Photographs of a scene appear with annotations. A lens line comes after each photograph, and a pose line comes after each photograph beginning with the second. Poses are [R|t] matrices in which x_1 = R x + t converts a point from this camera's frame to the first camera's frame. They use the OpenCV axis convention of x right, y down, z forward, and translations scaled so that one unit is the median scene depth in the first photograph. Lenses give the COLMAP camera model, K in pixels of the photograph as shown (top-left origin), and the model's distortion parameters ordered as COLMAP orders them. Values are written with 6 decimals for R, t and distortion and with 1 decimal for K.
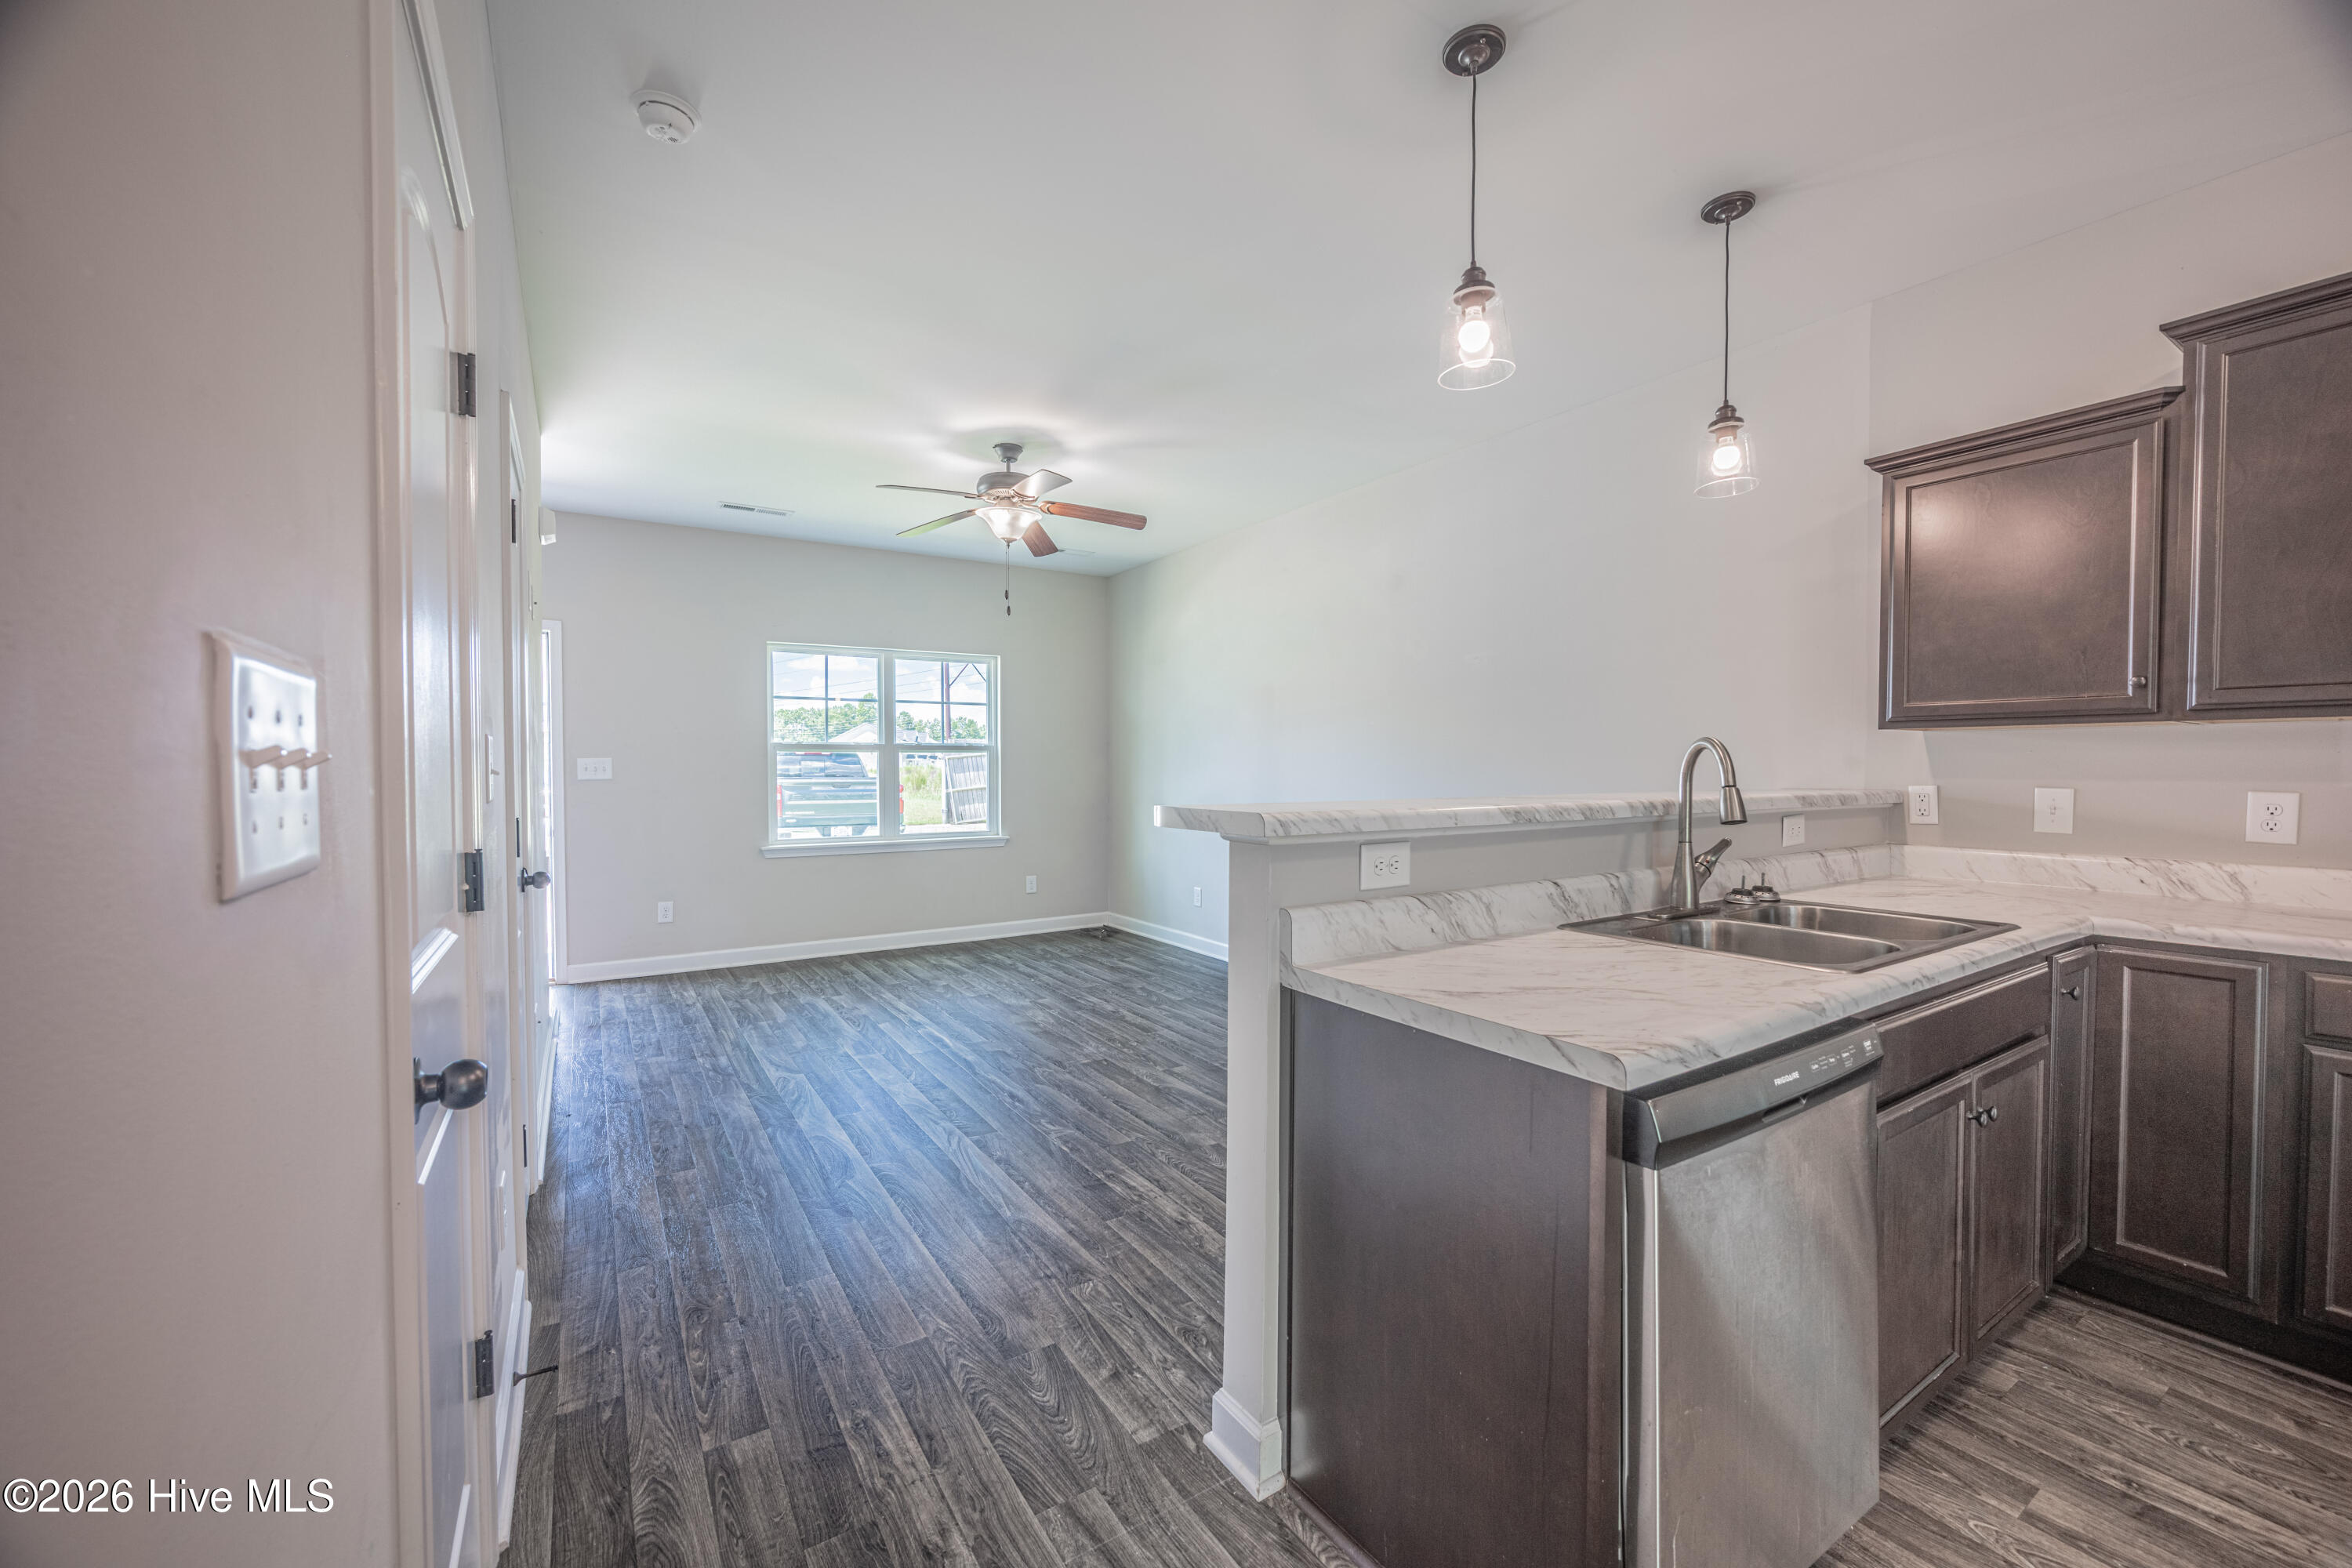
lens RADIAL K [[929.3, 0, 1181.9], [0, 929.3, 789.5], [0, 0, 1]] dist [-0.005899, 0.000376]
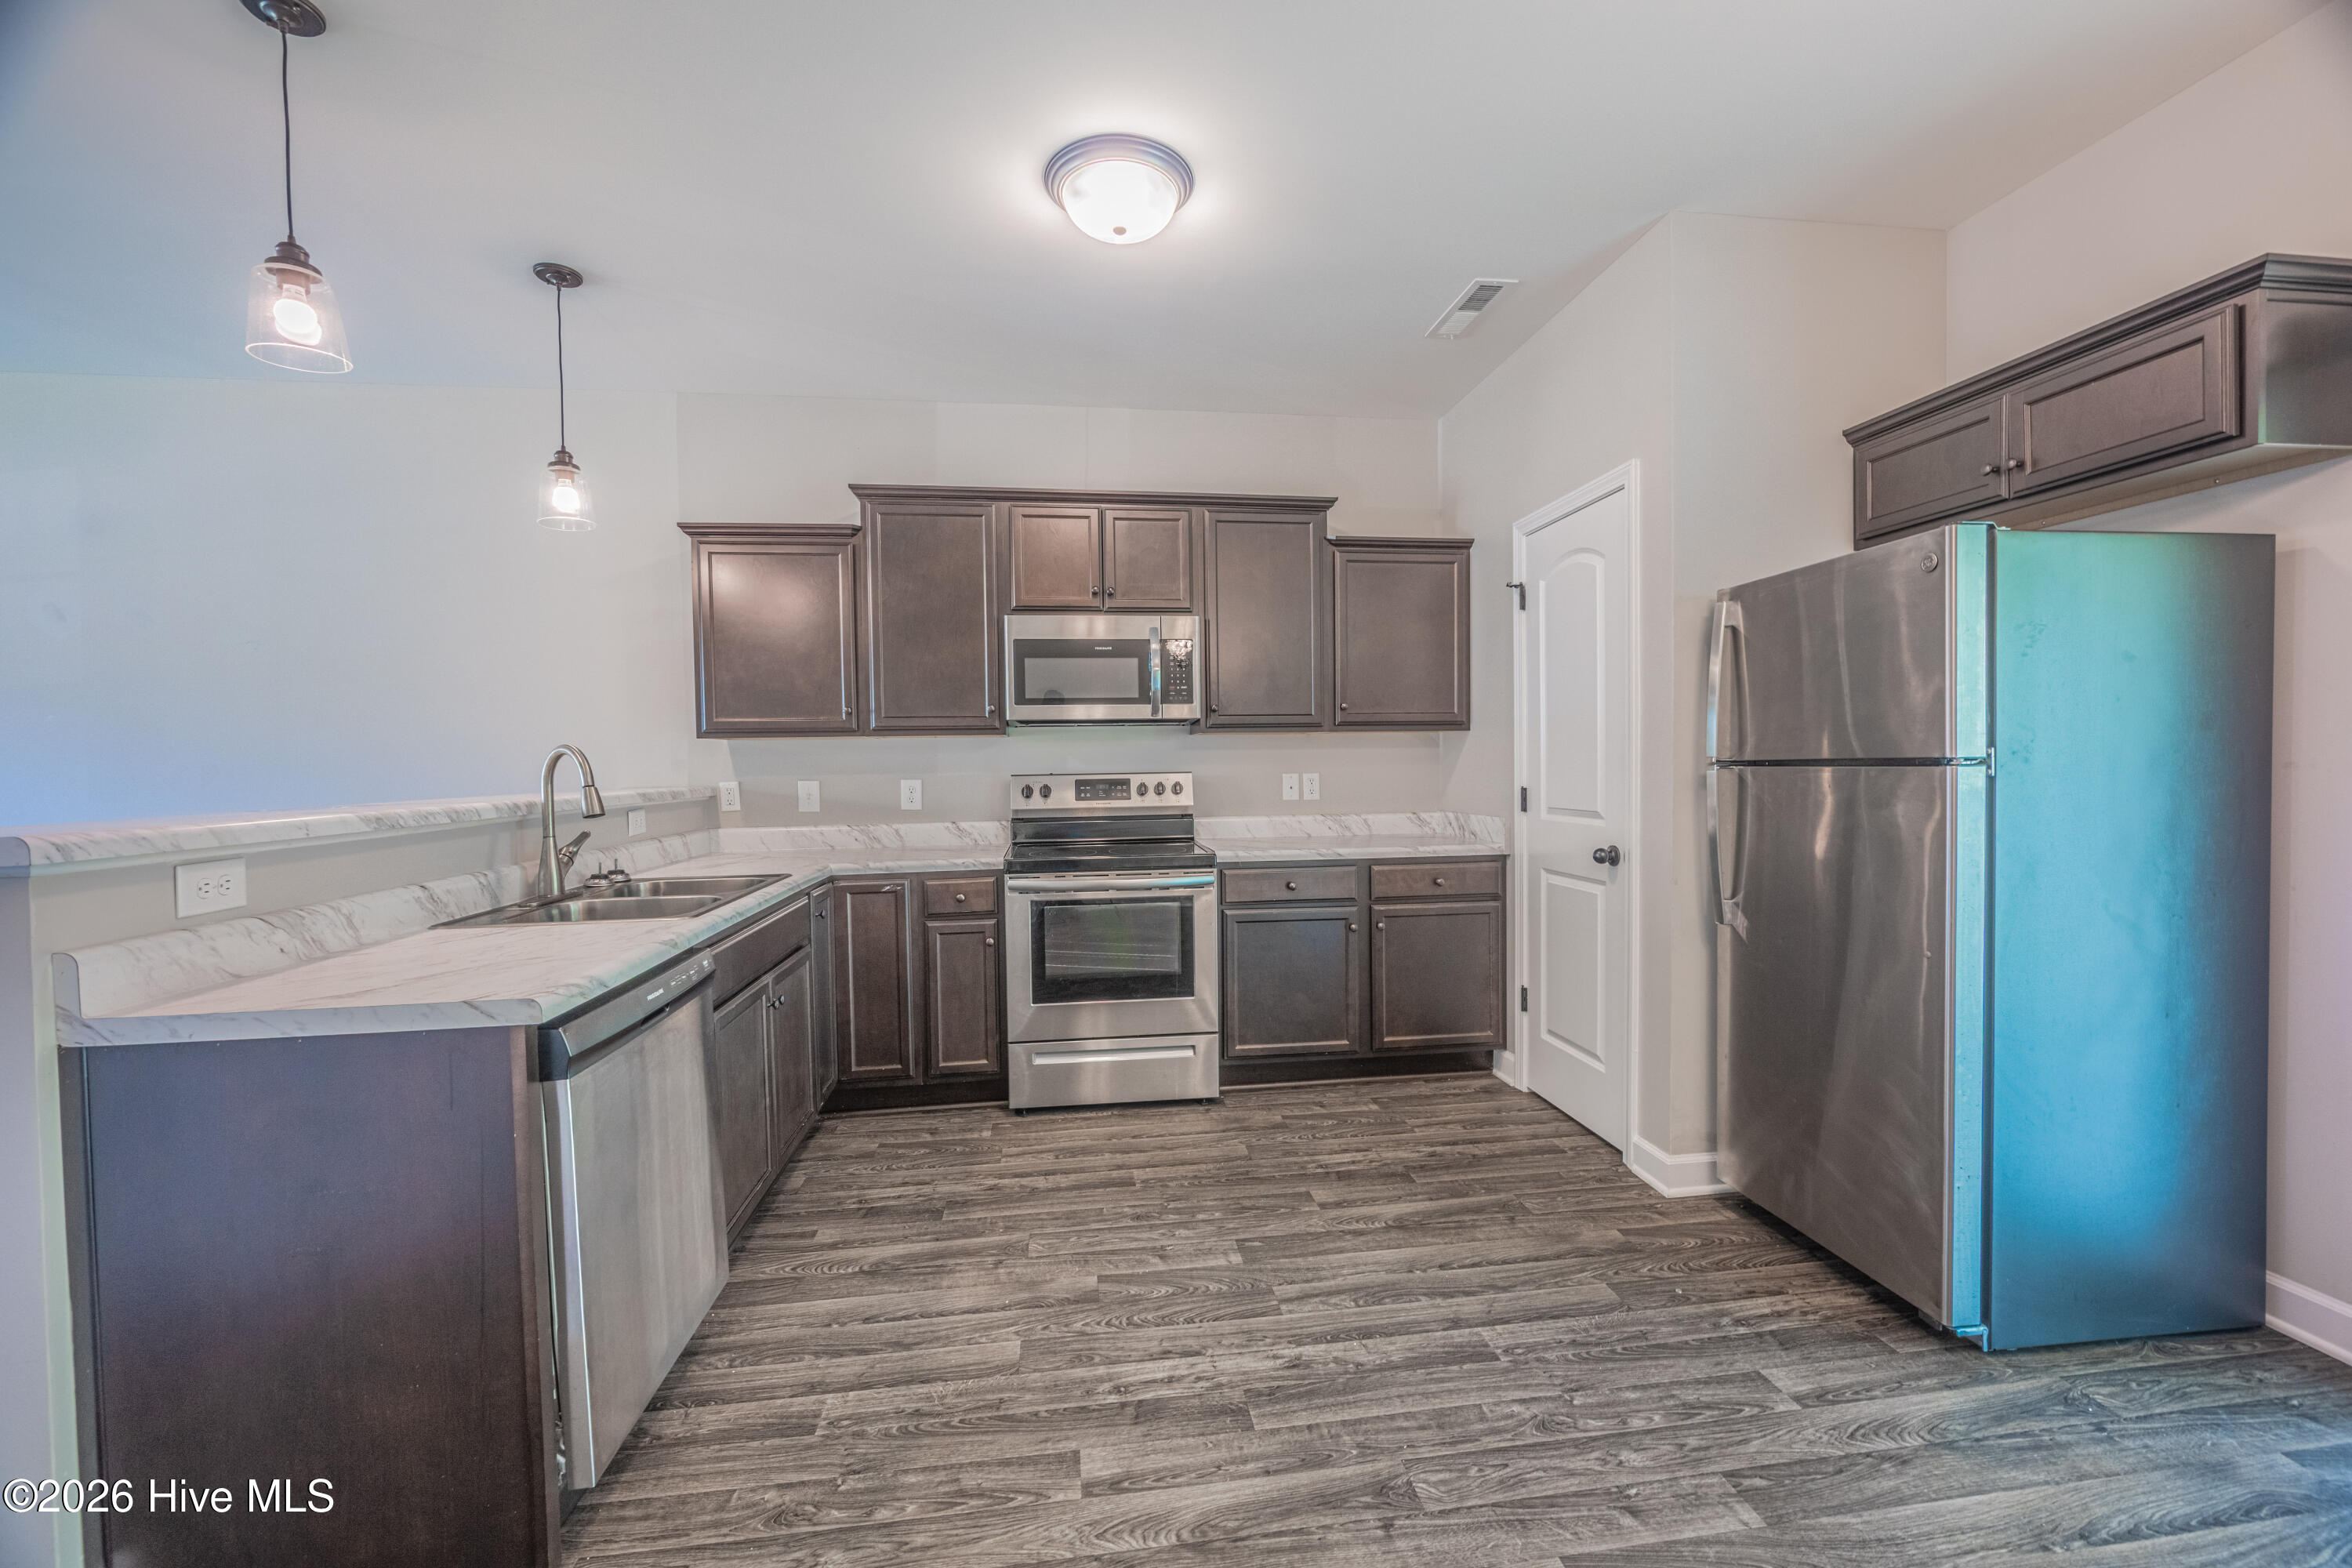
lens RADIAL K [[929.3, 0, 1182.6], [0, 929.3, 788.1], [0, 0, 1]] dist [-0.005899, 0.000376]
pose [[0.425737, -0.033784, 0.904216, -0.154839], [0.037069, 0.999115, 0.019876, 0.003324], [-0.904087, 0.025056, 0.426613, -0.189318]]
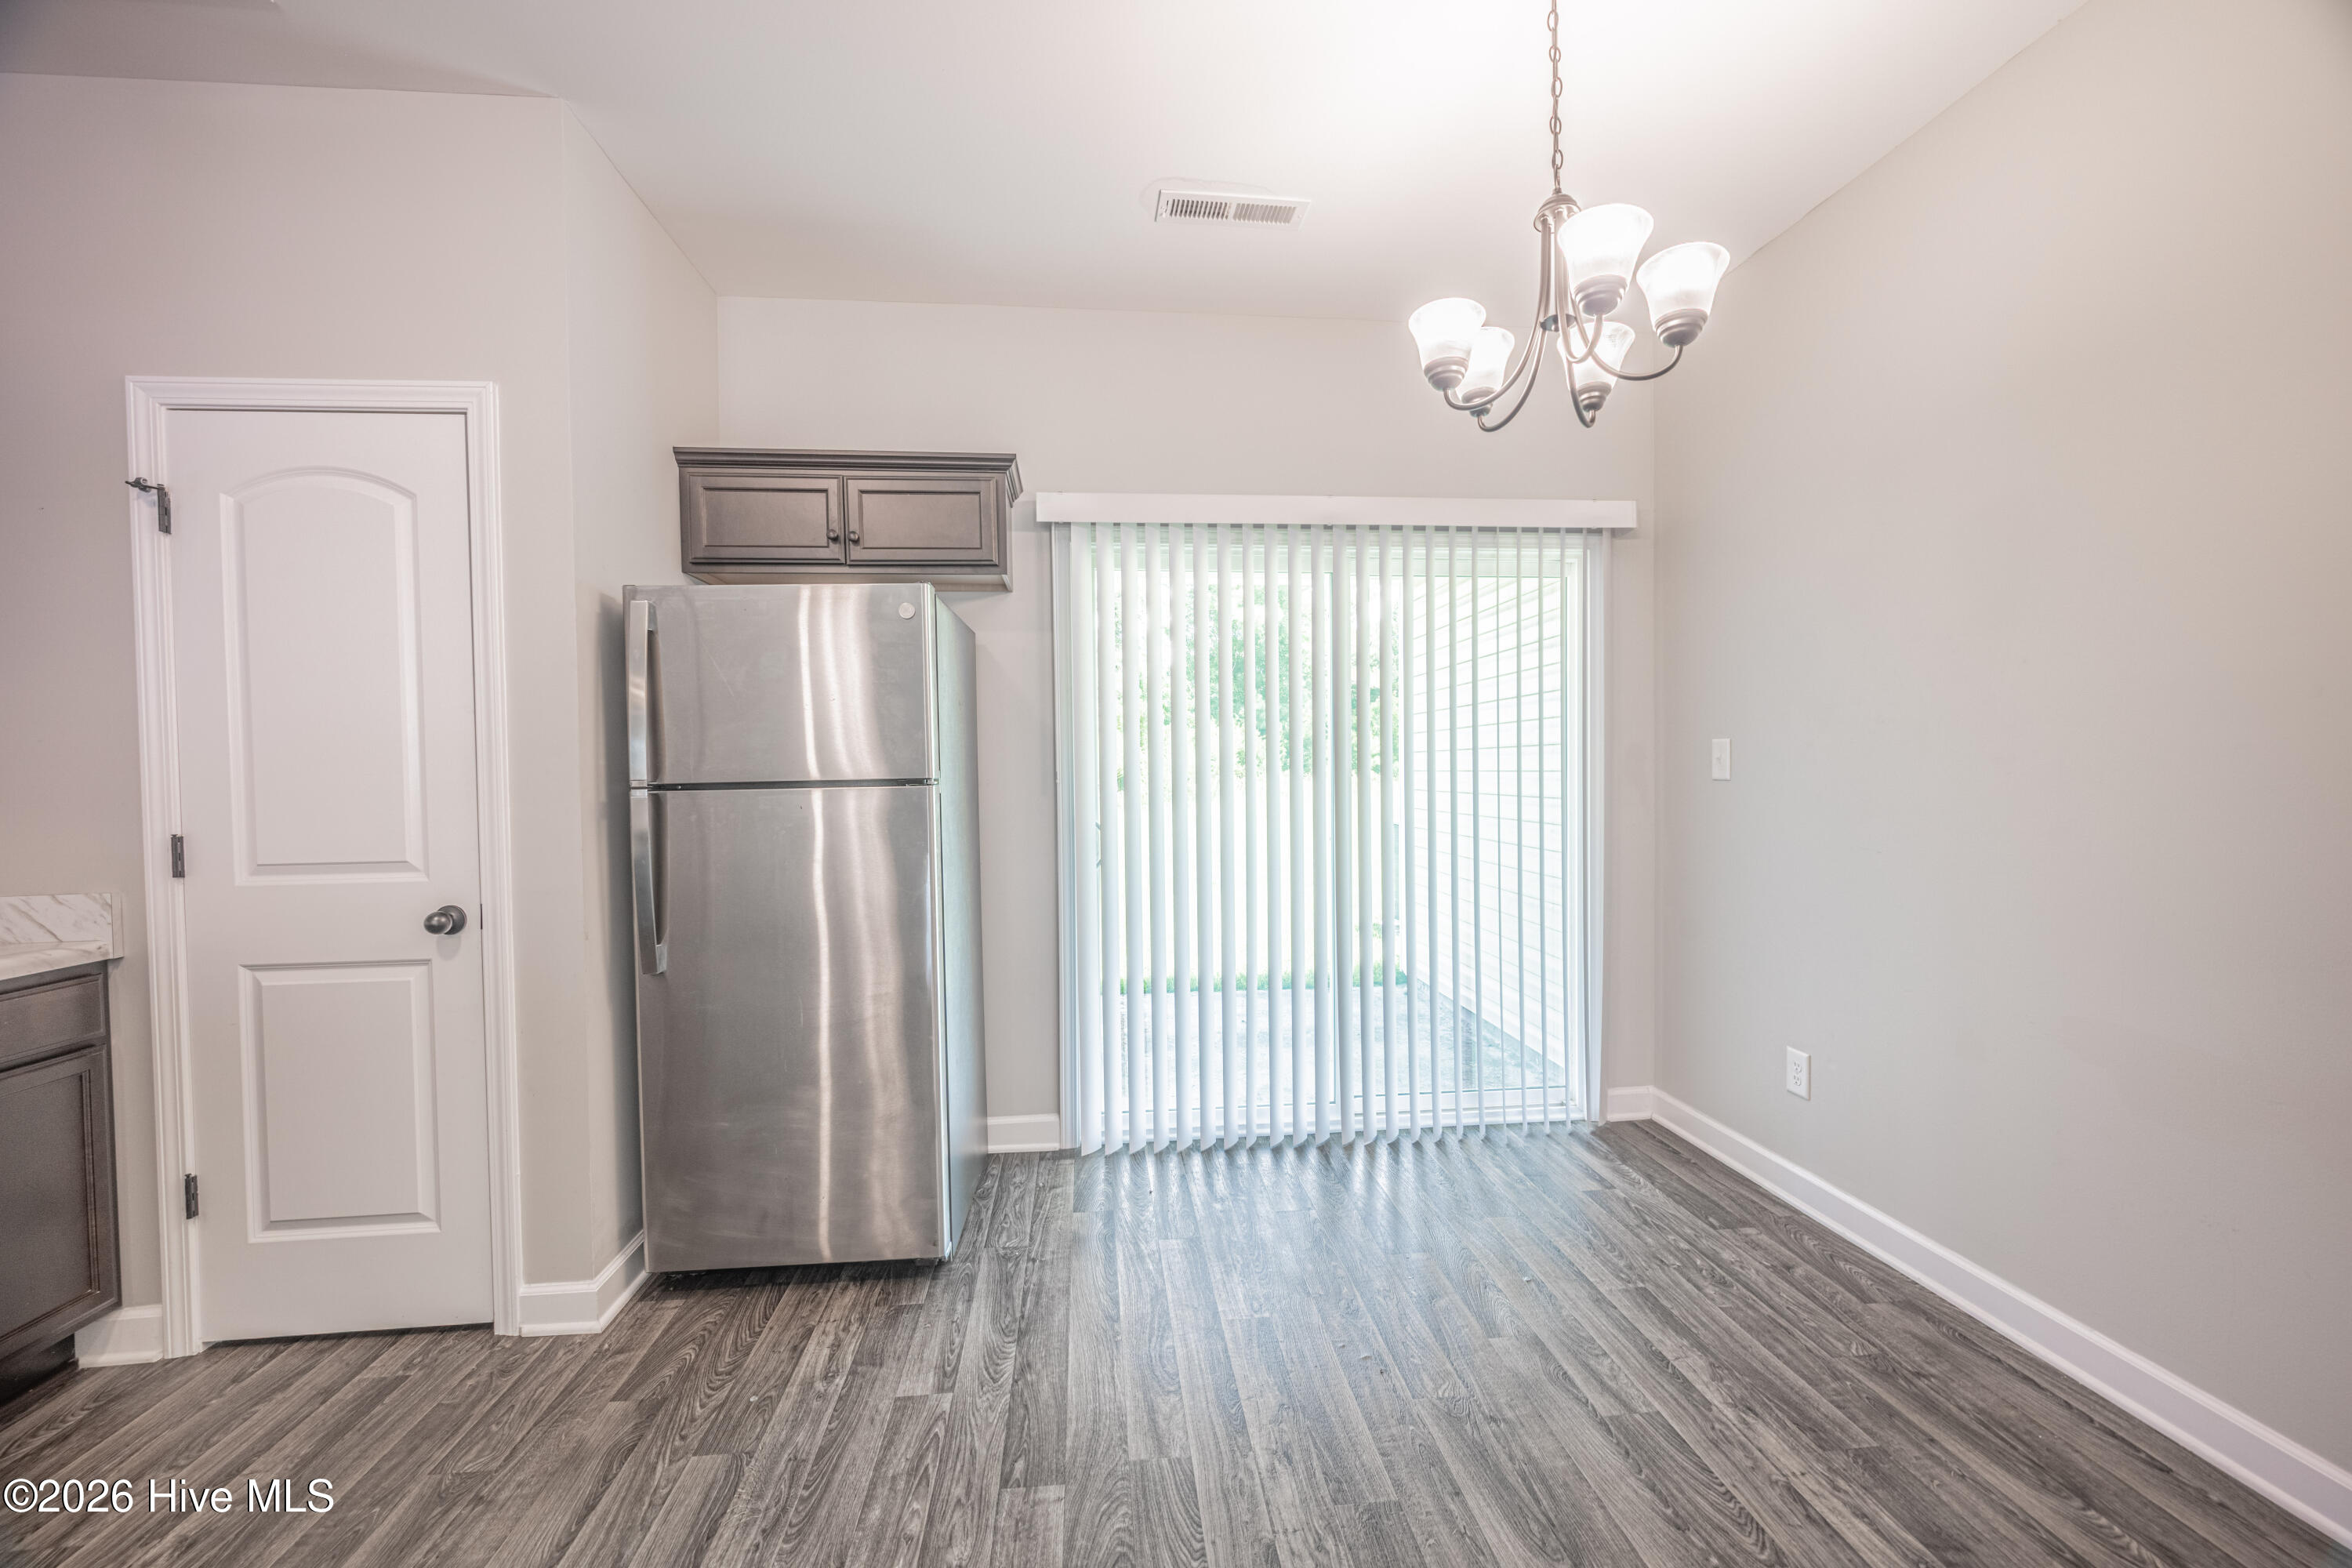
lens RADIAL K [[929.3, 0, 1180.4], [0, 929.3, 785.8], [0, 0, 1]] dist [-0.005899, 0.000376]
pose [[-0.890018, 0.002725, 0.455917, 0.232156], [0.024859, 0.998785, 0.042559, -0.010081], [-0.455247, 0.049212, -0.889004, 0.348080]]
